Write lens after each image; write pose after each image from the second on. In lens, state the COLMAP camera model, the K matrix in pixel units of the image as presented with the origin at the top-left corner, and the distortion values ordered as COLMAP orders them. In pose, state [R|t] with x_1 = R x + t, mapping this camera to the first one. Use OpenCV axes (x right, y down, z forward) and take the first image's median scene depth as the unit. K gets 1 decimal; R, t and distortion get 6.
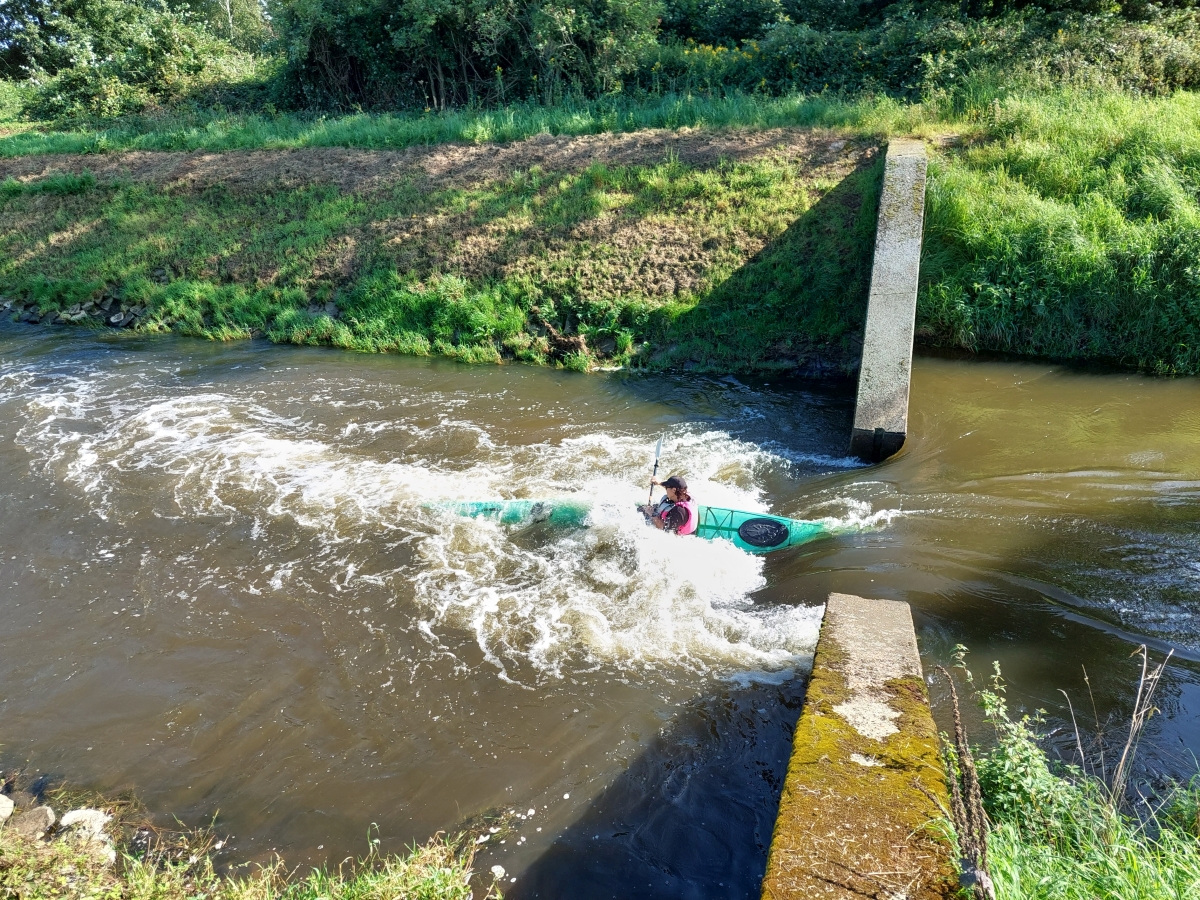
lens RADIAL K [[859.6, 0, 587.8], [0, 859.6, 466.7], [0, 0, 1]] dist [0.056653, -0.057099]
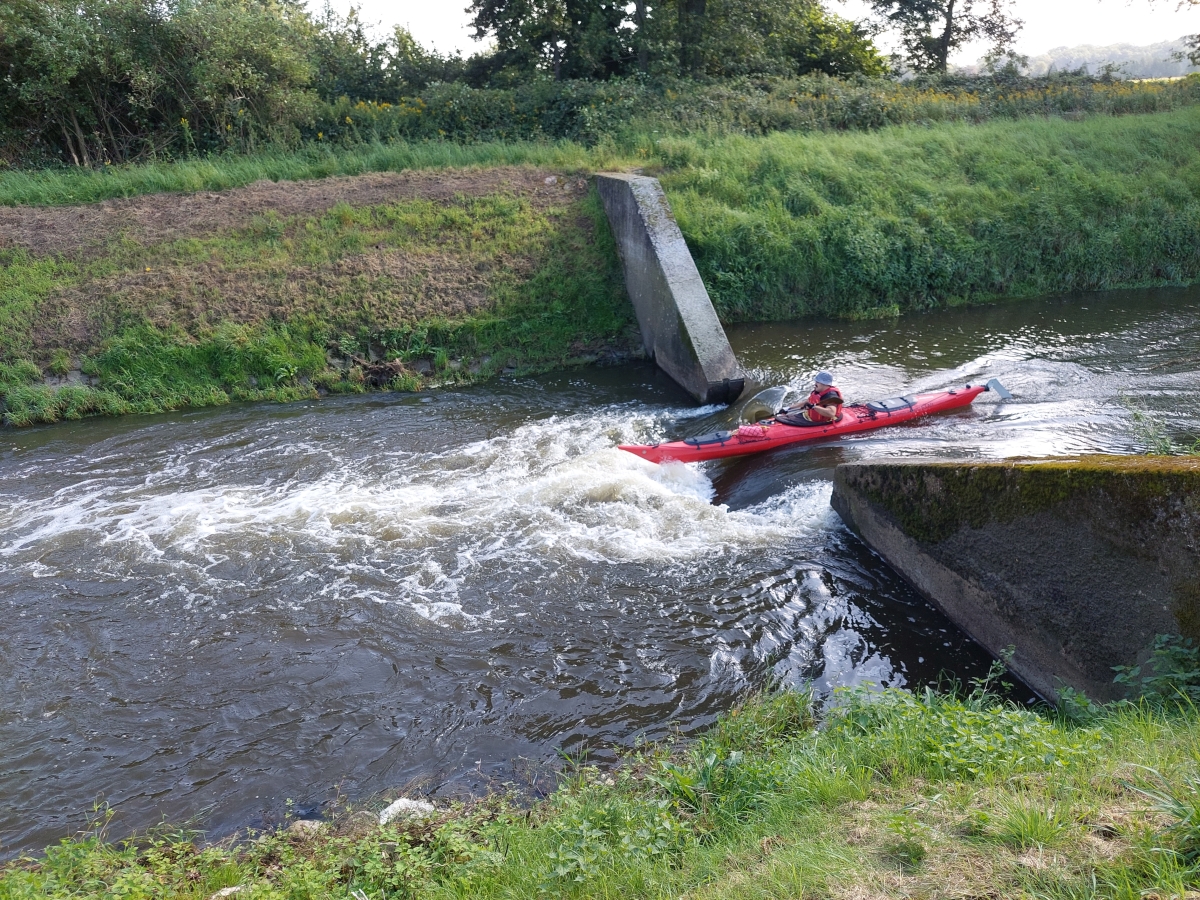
lens RADIAL K [[859.6, 0, 586.4], [0, 859.6, 448.0], [0, 0, 1]] dist [0.056653, -0.057099]
pose [[0.865843, -0.179807, 0.466889, -0.293647], [0.221636, 0.974475, -0.035735, 0.035516], [-0.448546, 0.134420, 0.883593, 0.000064]]
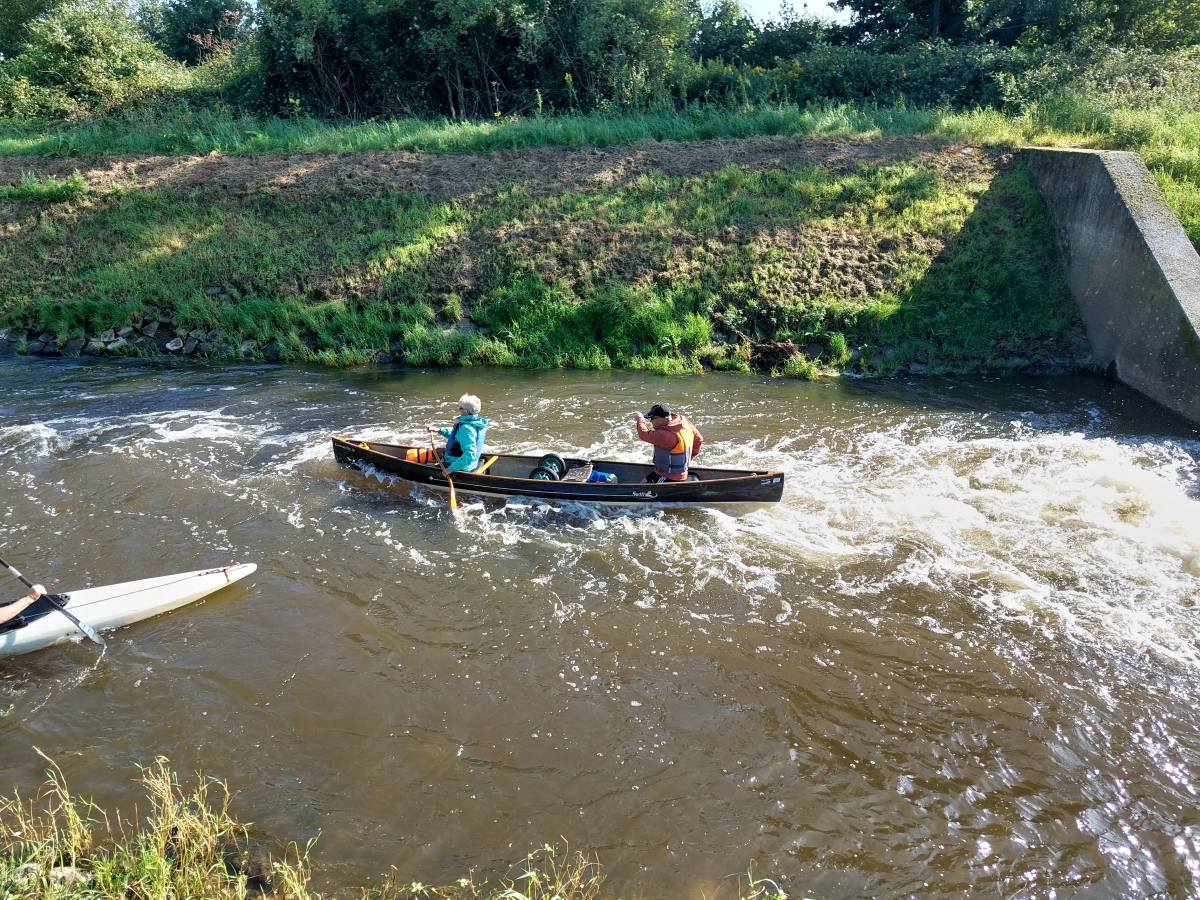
lens RADIAL K [[859.6, 0, 585.9], [0, 859.6, 456.2], [0, 0, 1]] dist [0.056653, -0.057099]
pose [[0.971510, -0.056137, 0.230255, -0.412846], [0.071104, 0.995826, -0.057224, 0.007206], [-0.226081, 0.071966, 0.971446, 0.153862]]
